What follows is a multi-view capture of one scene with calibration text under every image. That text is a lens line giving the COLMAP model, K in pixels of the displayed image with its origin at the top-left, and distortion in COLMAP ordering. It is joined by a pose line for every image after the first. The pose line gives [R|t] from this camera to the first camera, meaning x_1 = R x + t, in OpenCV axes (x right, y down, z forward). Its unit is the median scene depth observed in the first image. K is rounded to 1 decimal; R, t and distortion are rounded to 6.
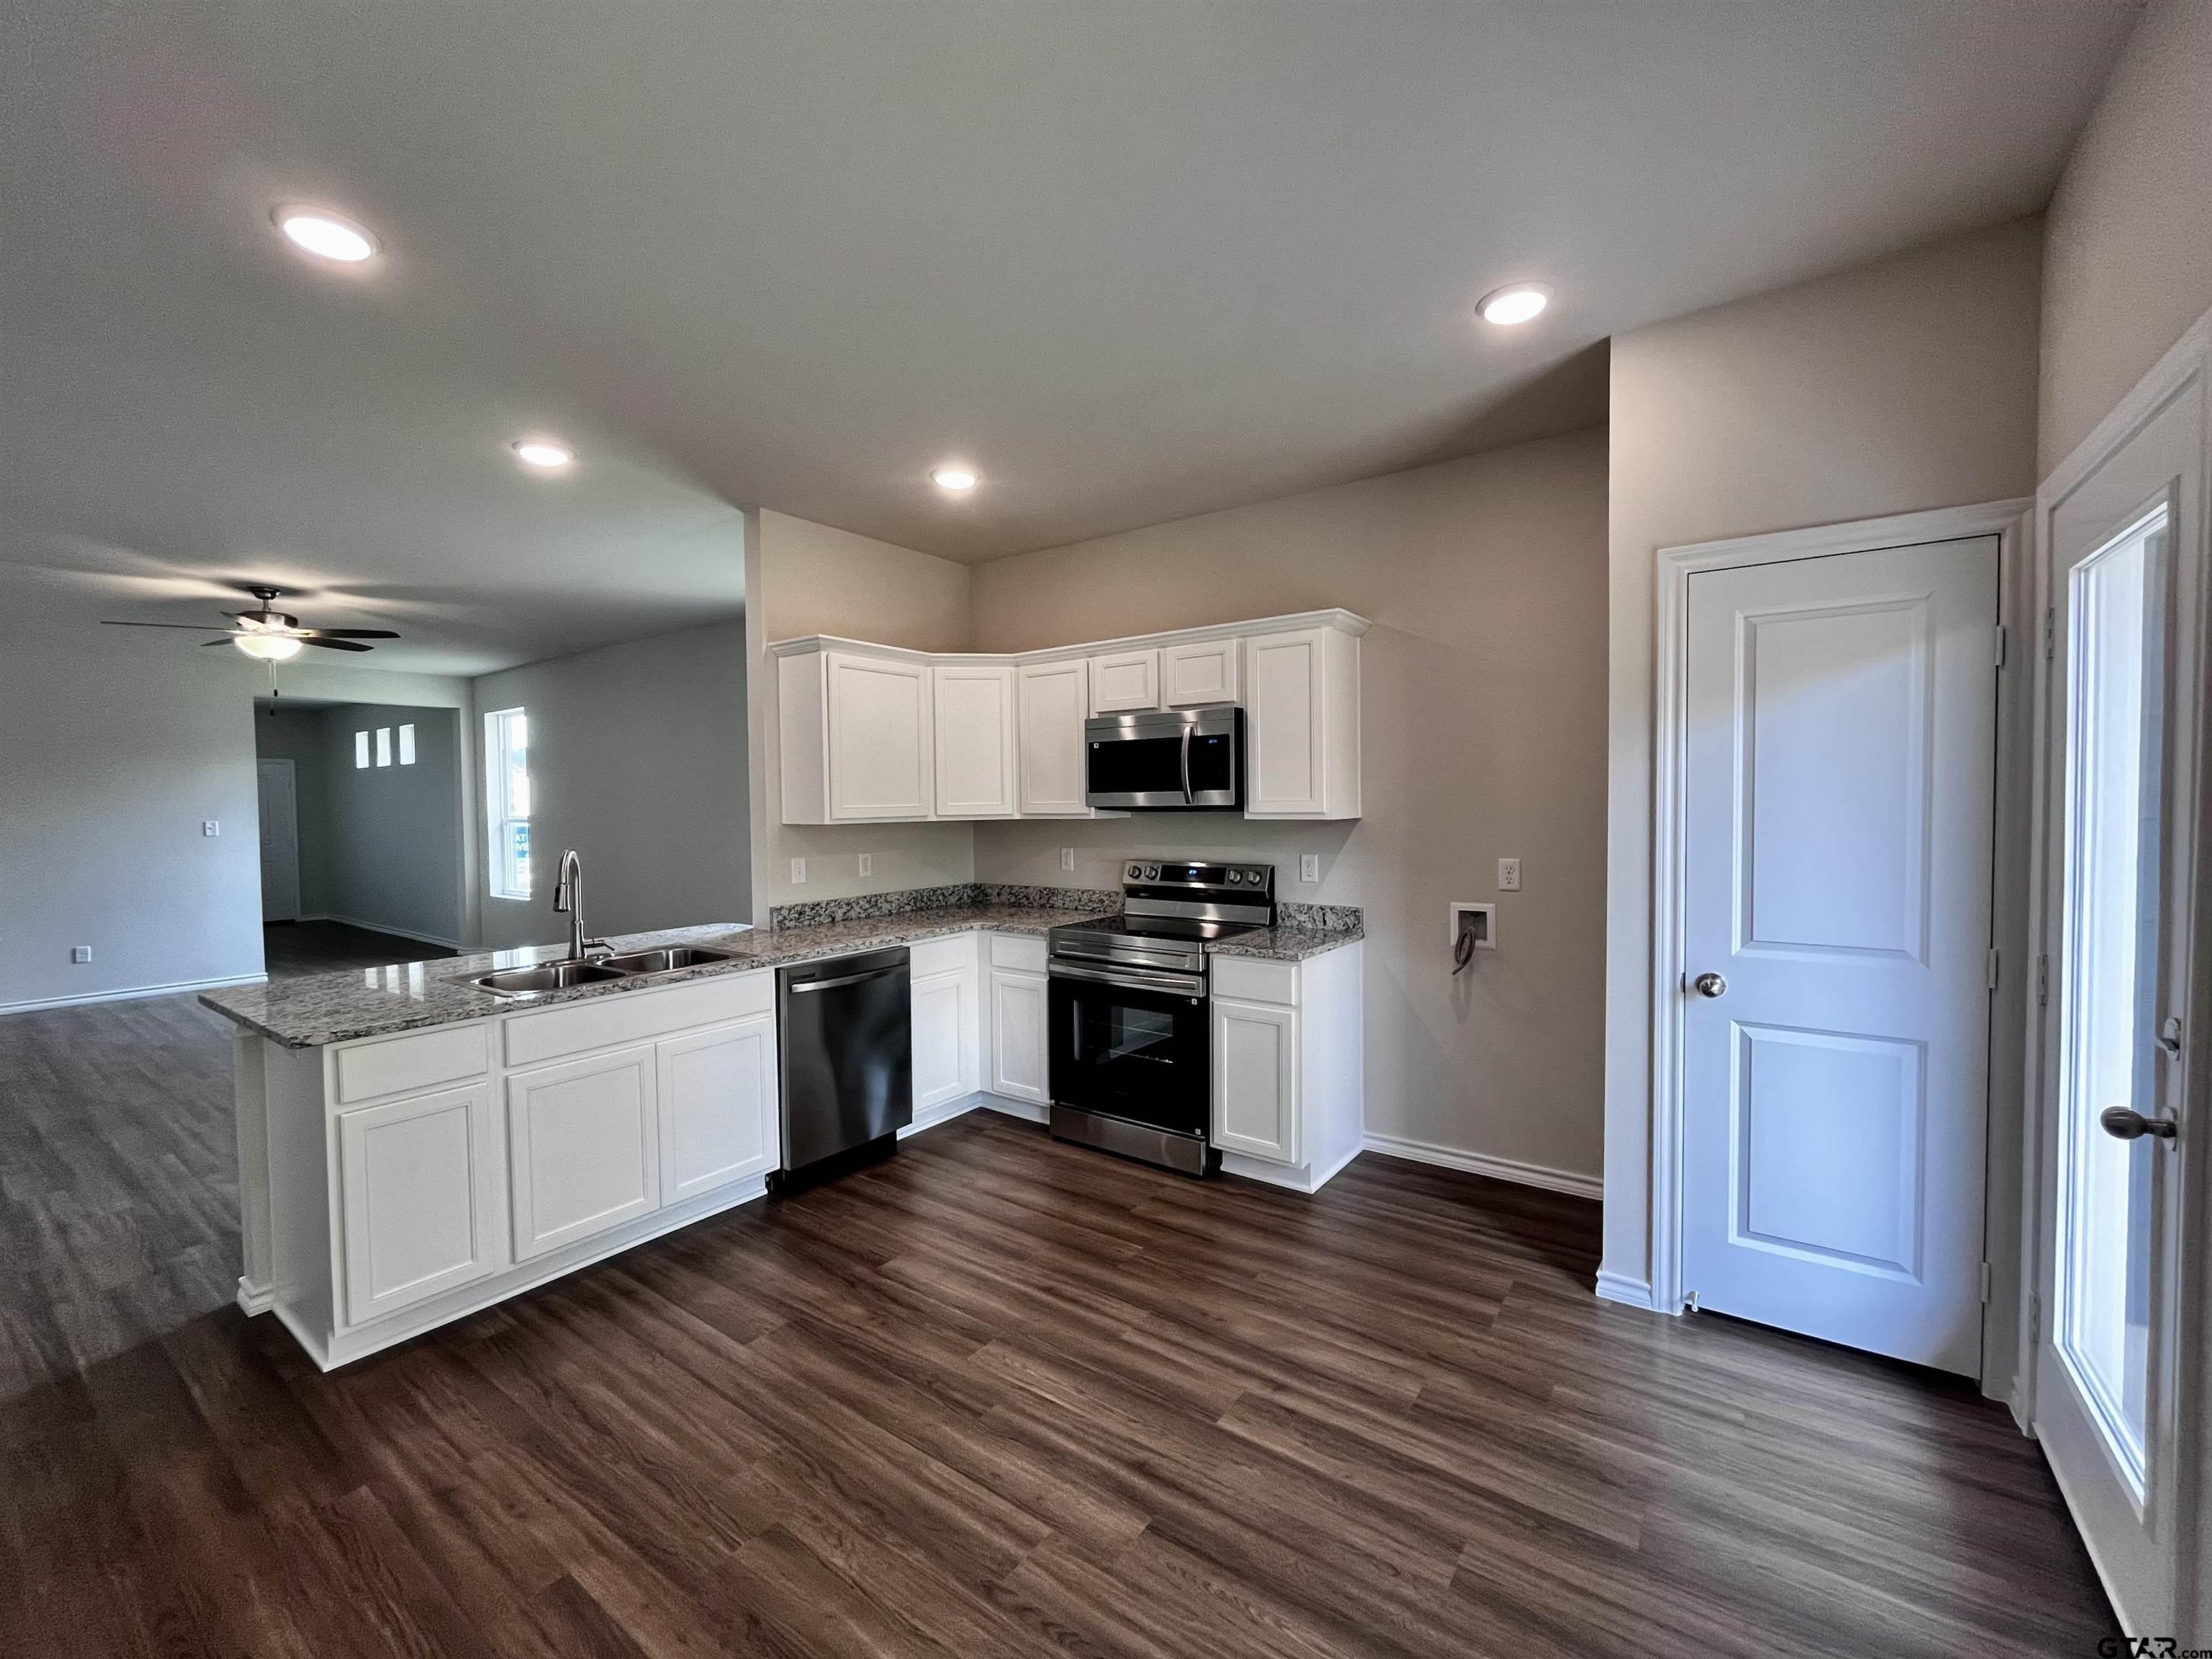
lens RADIAL K [[899.9, 0, 1106.0], [0, 899.9, 829.5], [0, 0, 1]] dist [-0.002611, -0.000426]
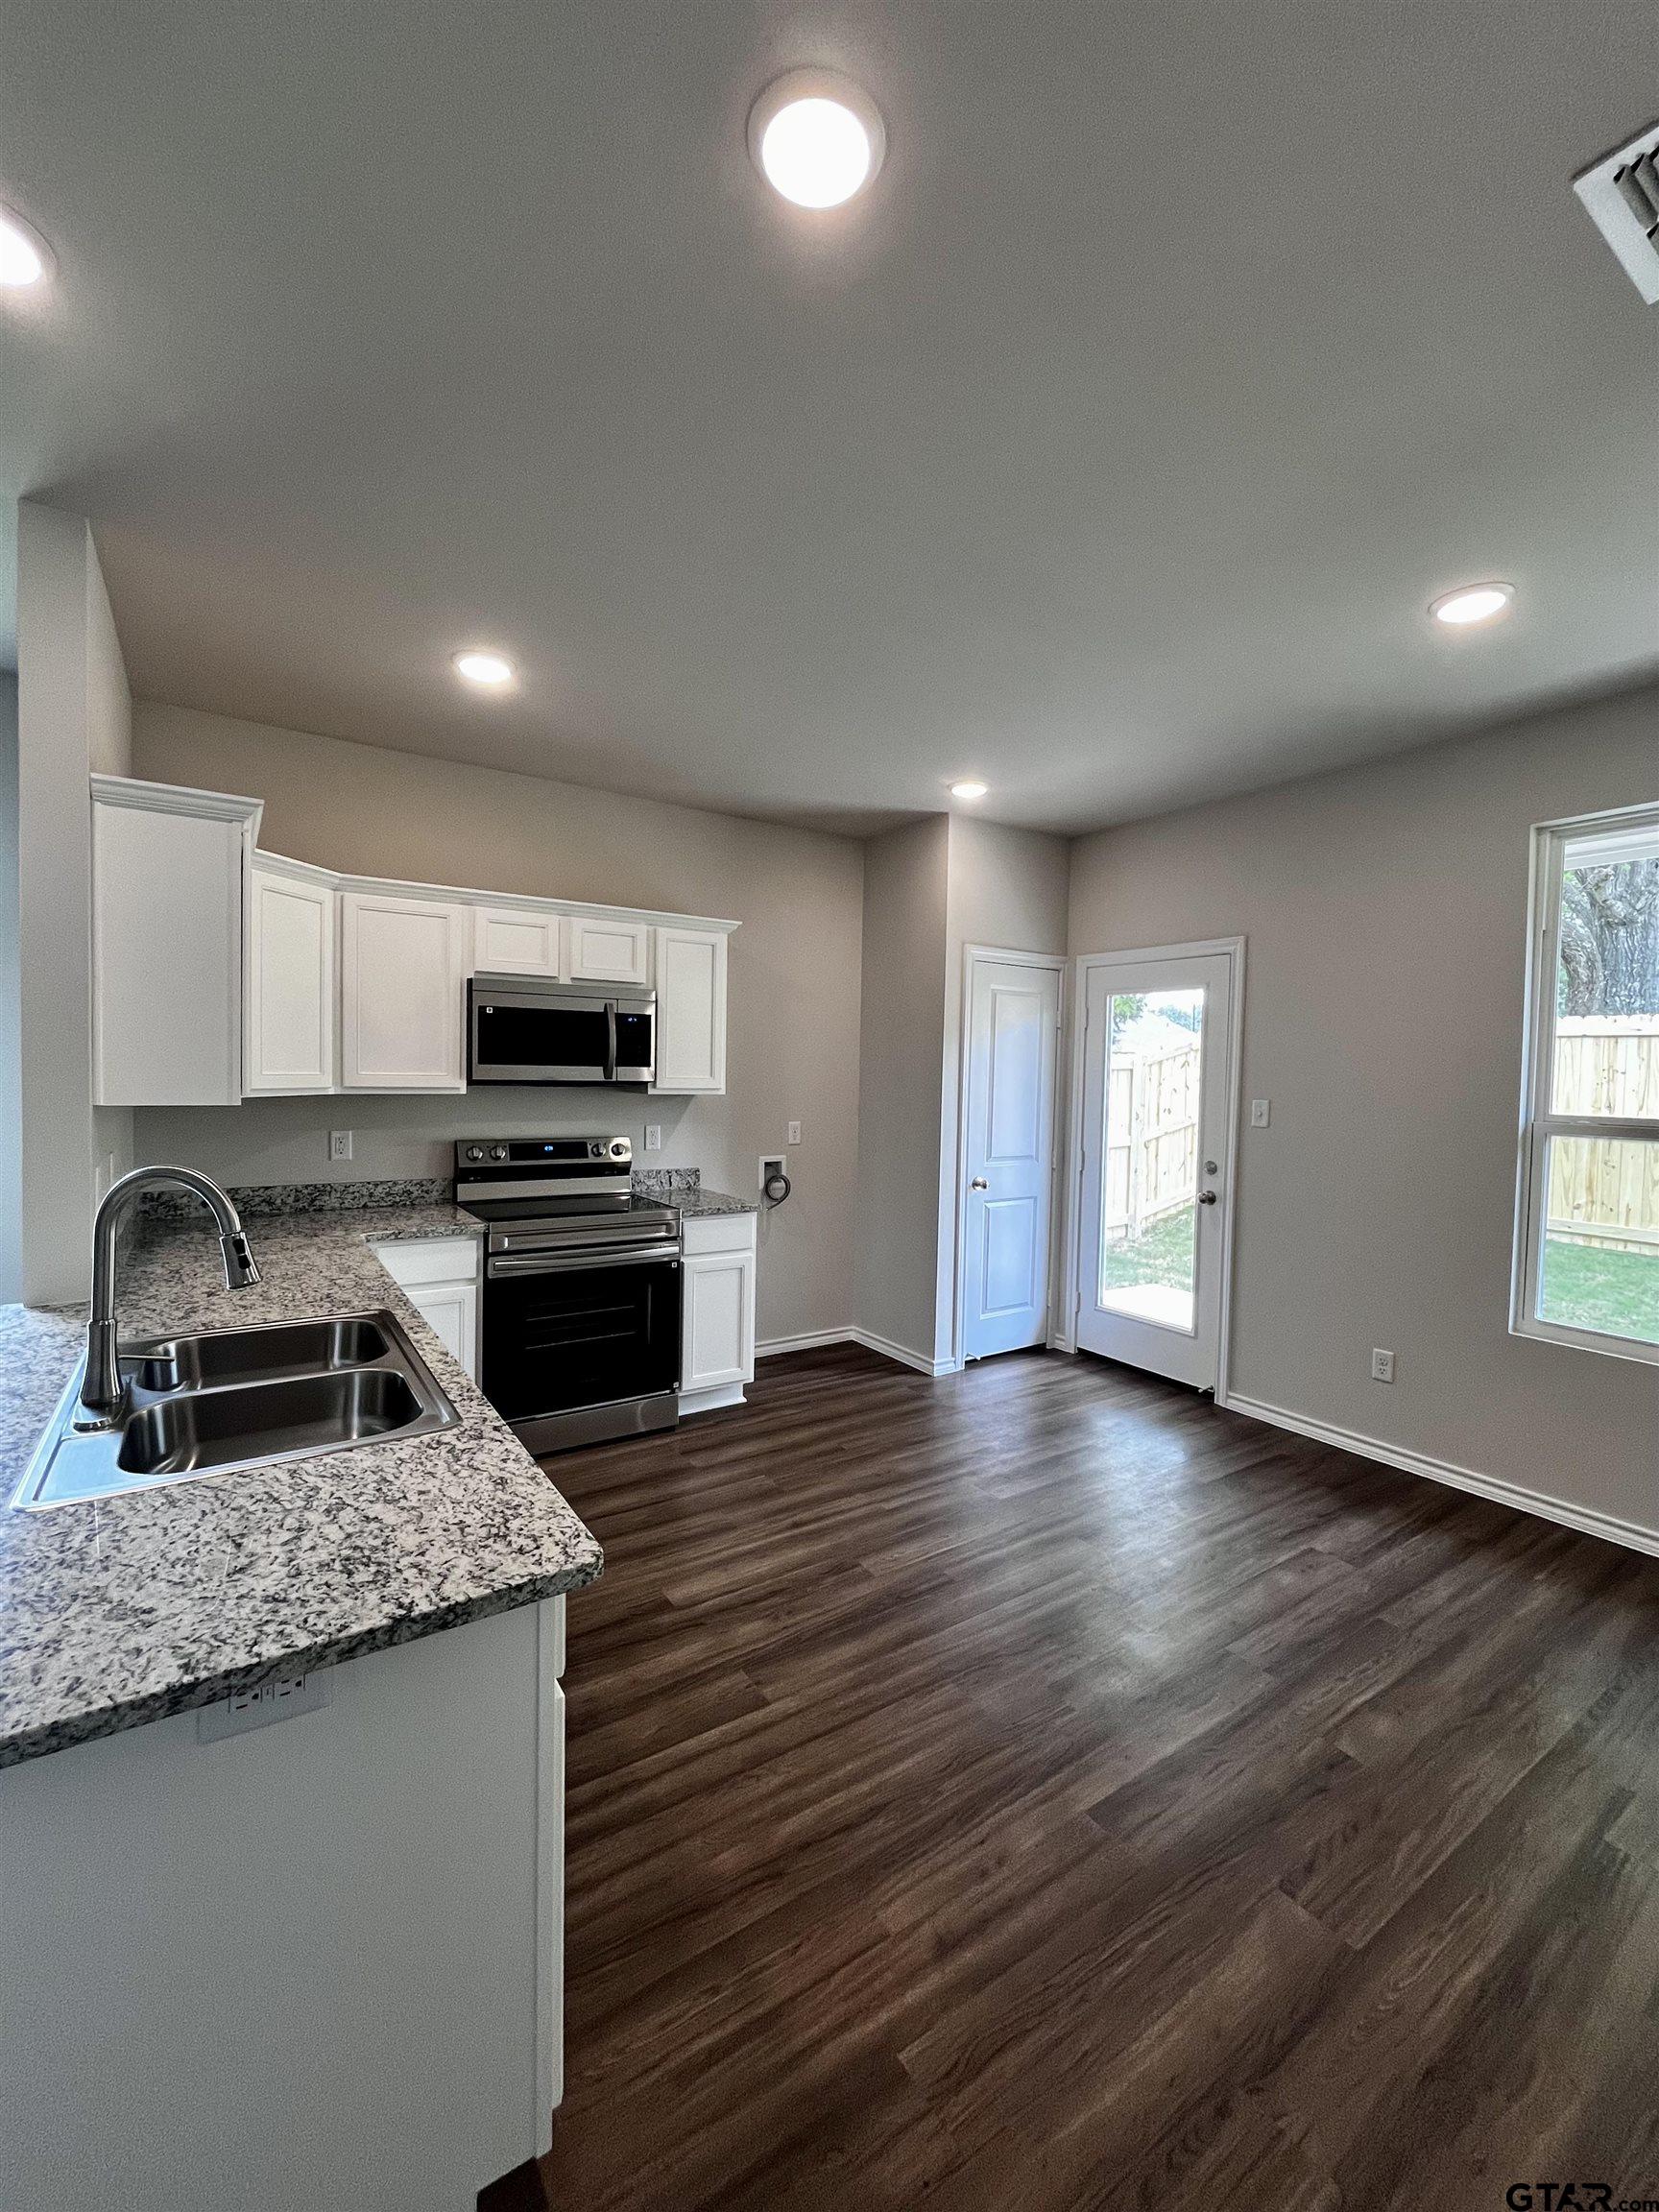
lens RADIAL K [[899.9, 0, 829.5], [0, 899.9, 1106.0], [0, 0, 1]] dist [-0.002611, -0.000426]
pose [[0.348296, -0.016465, 0.937240, -0.901130], [0.007733, 0.999862, 0.014691, -0.013044], [-0.937353, 0.002131, 0.348375, 0.486393]]
